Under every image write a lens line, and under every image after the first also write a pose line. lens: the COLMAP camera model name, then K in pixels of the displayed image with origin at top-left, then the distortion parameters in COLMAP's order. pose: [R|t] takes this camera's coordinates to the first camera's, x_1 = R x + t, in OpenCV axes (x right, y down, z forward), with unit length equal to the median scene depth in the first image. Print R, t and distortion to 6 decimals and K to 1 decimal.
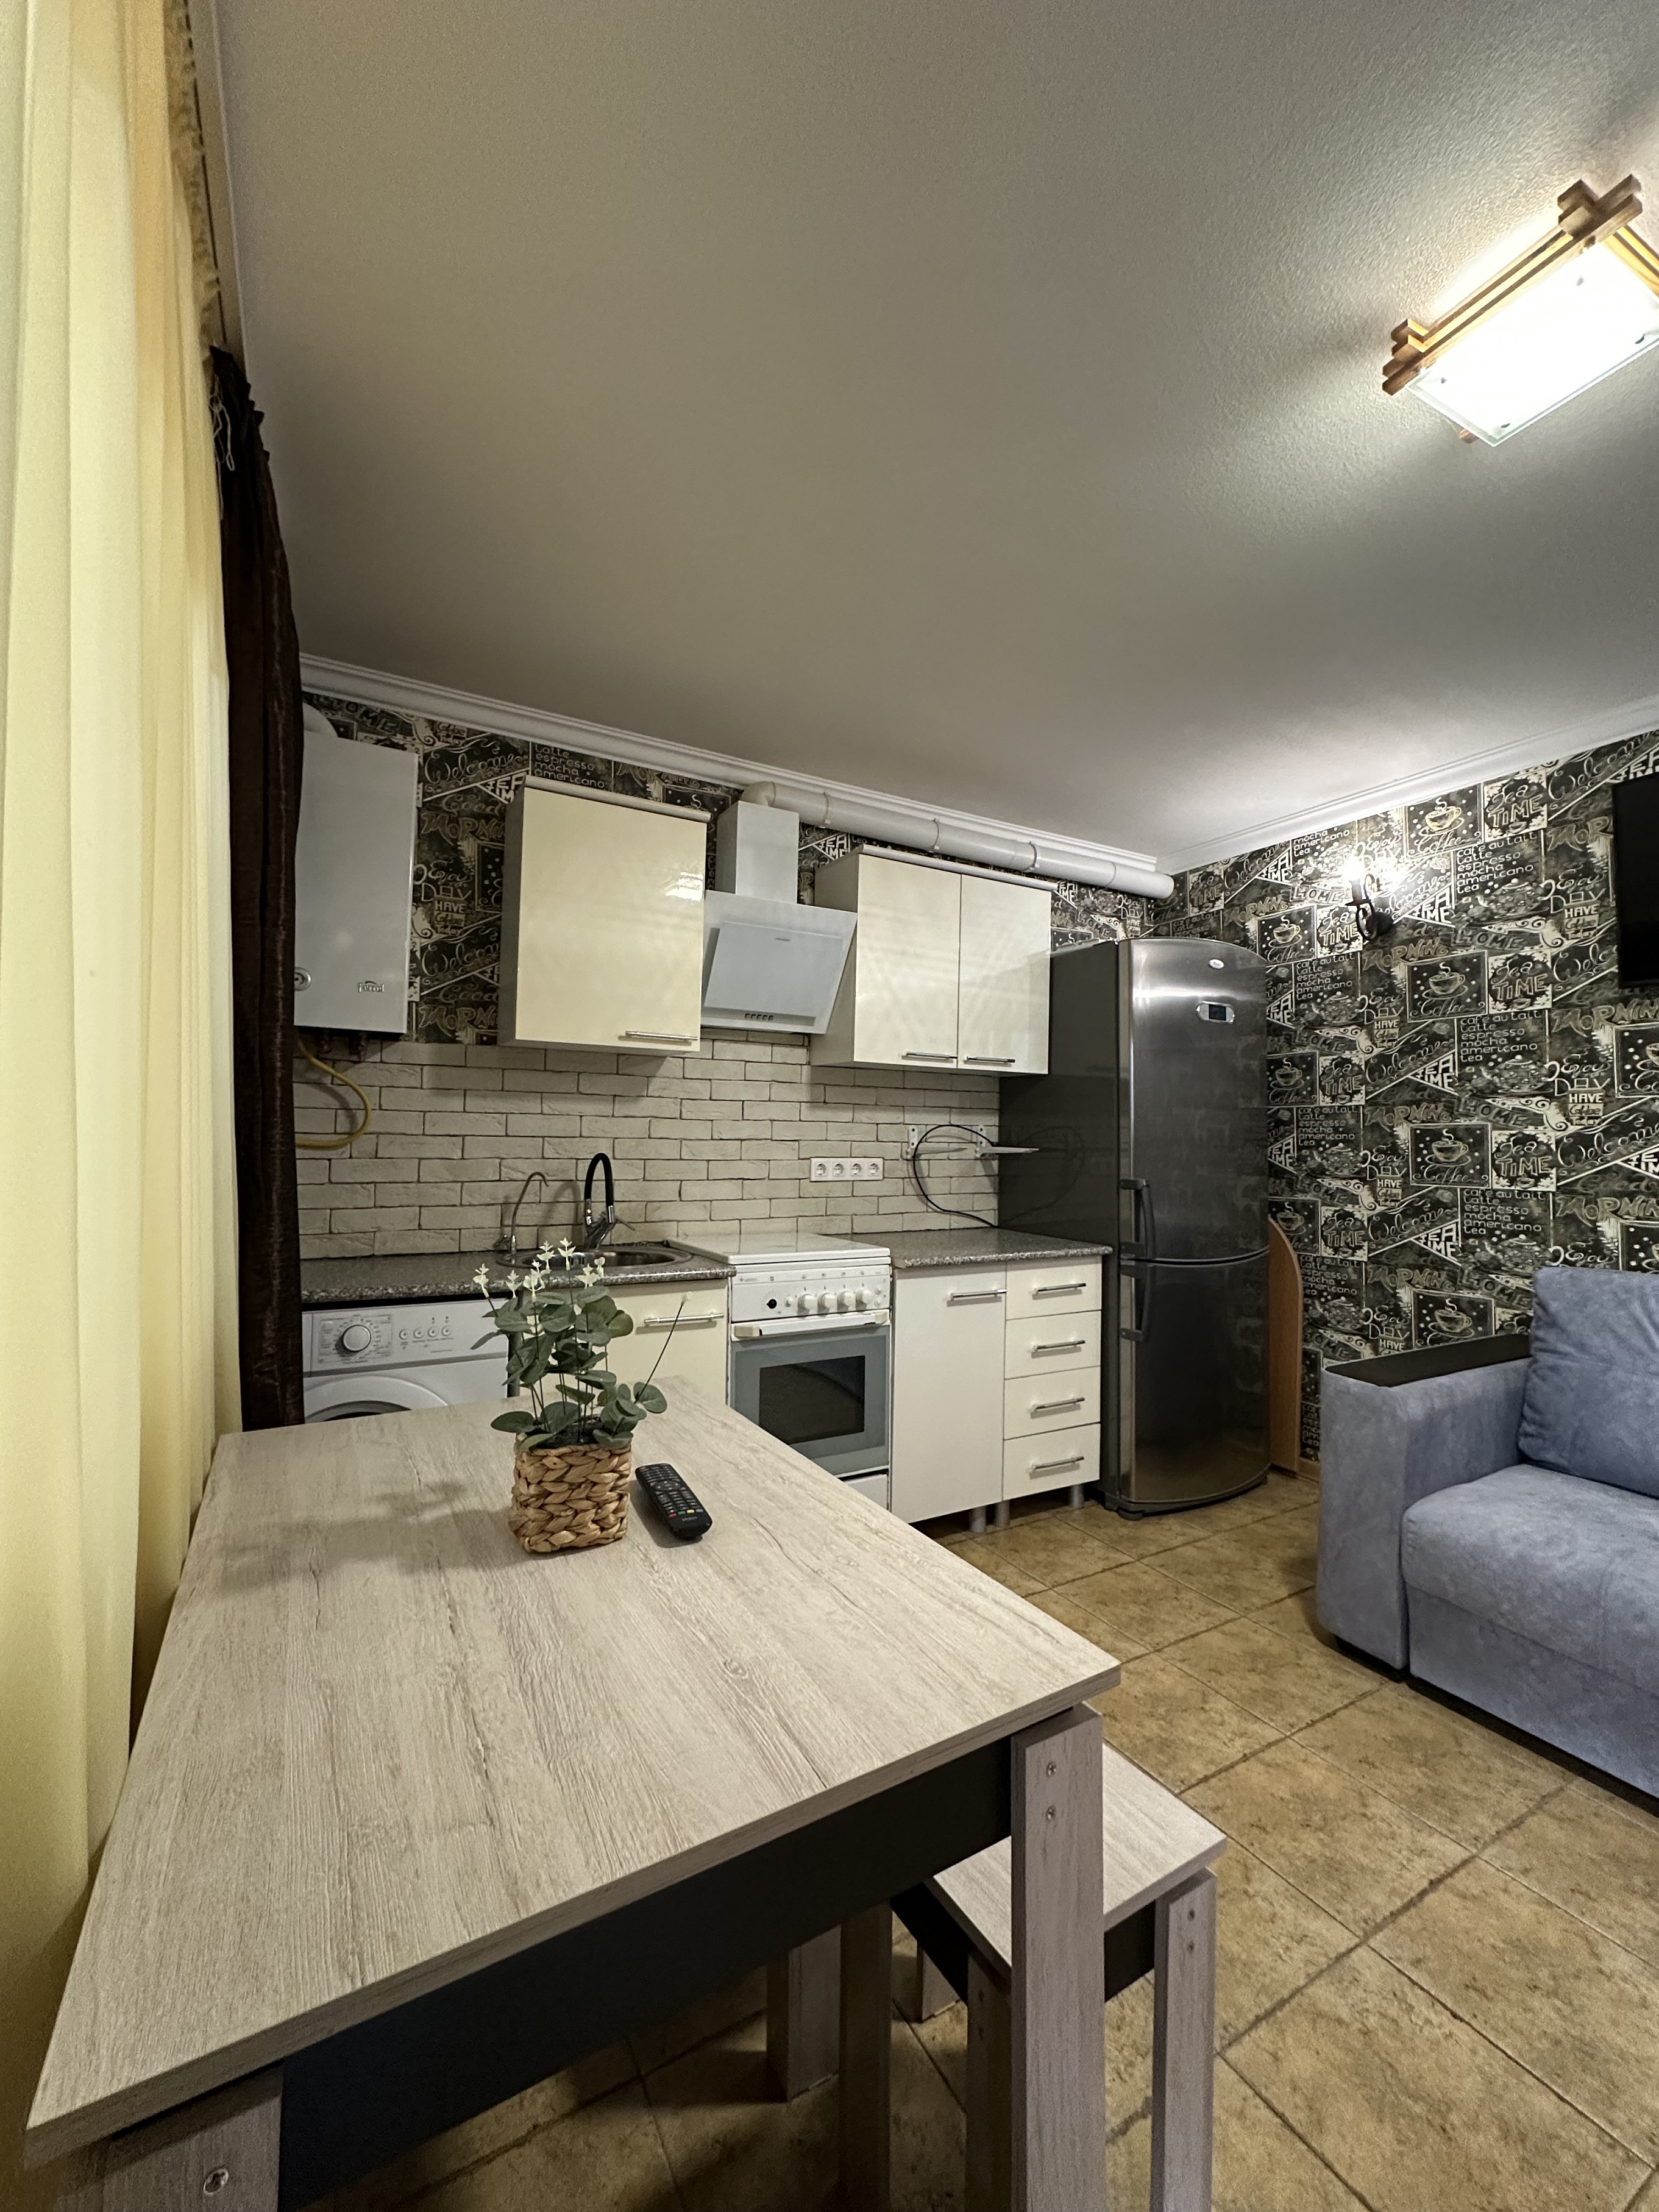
lens RADIAL K [[880.7, 0, 829.6], [0, 880.7, 1106.7], [0, 0, 1]] dist [-0.002361, 0.000977]
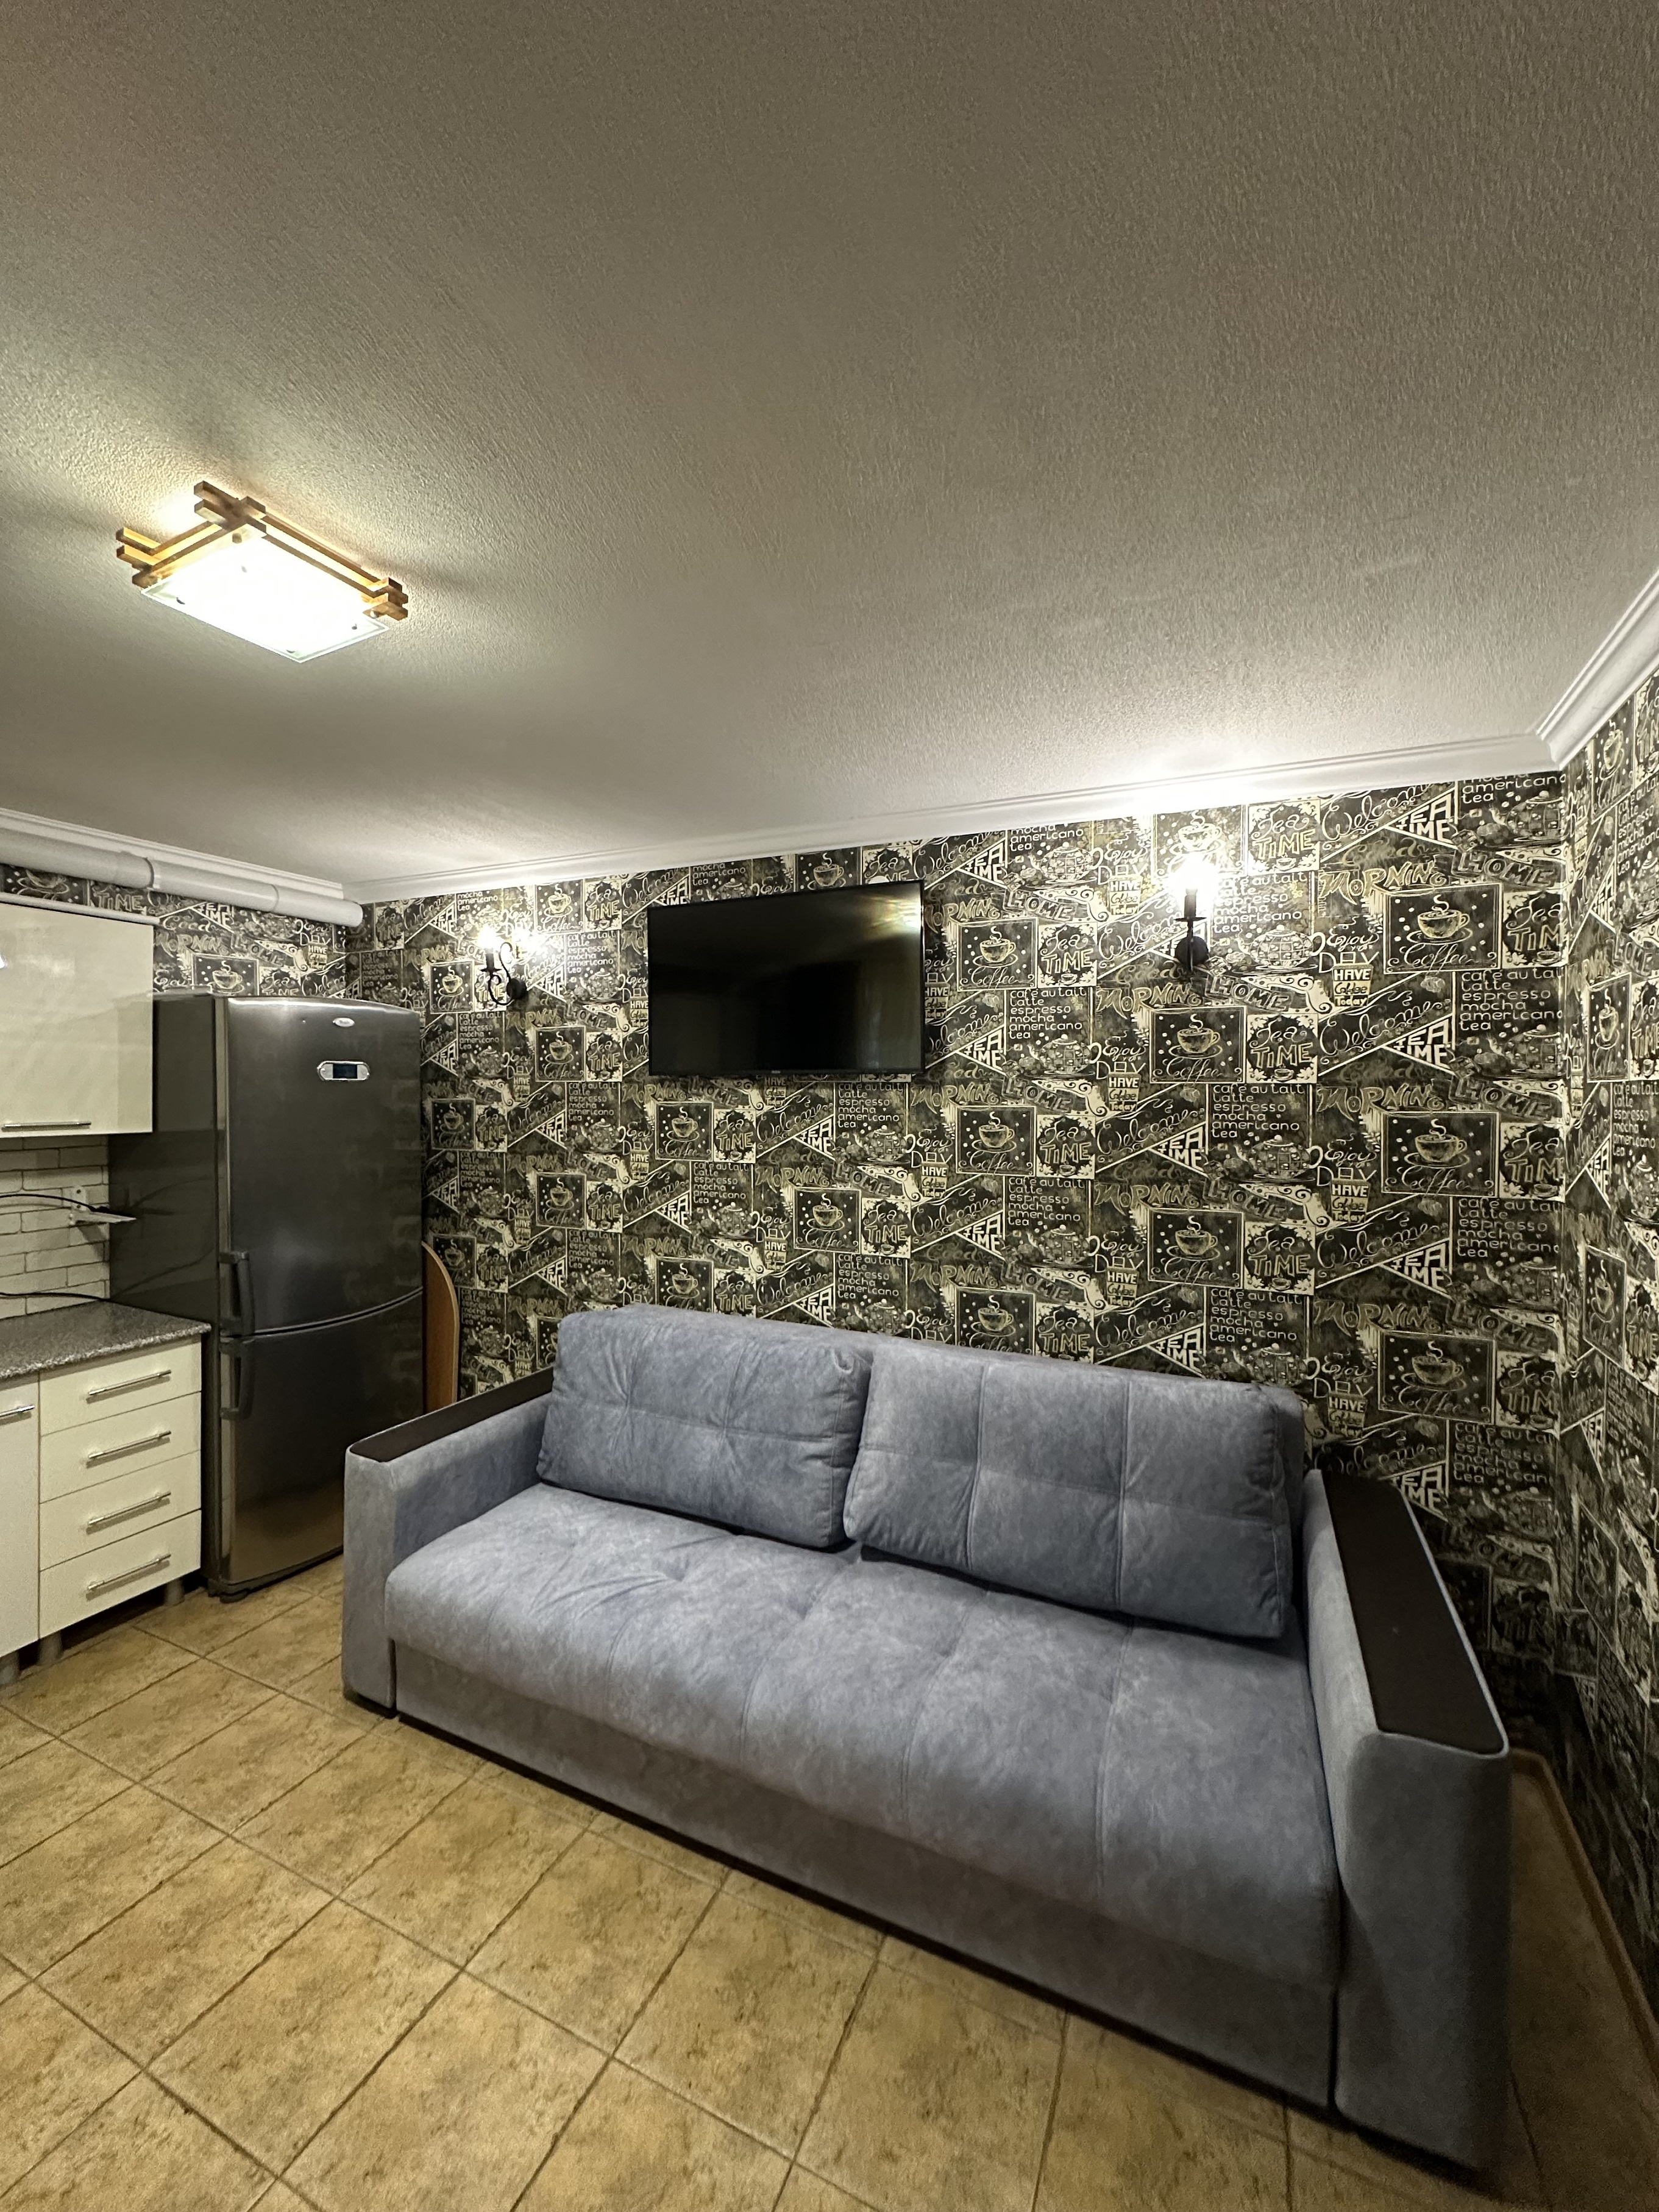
lens RADIAL K [[880.7, 0, 836.7], [0, 880.7, 1104.1], [0, 0, 1]] dist [-0.002361, 0.000977]
pose [[0.813055, -0.020884, 0.581812, 0.324449], [-0.016373, 0.998141, 0.058708, -0.142993], [-0.581956, -0.057259, 0.811202, -0.139639]]
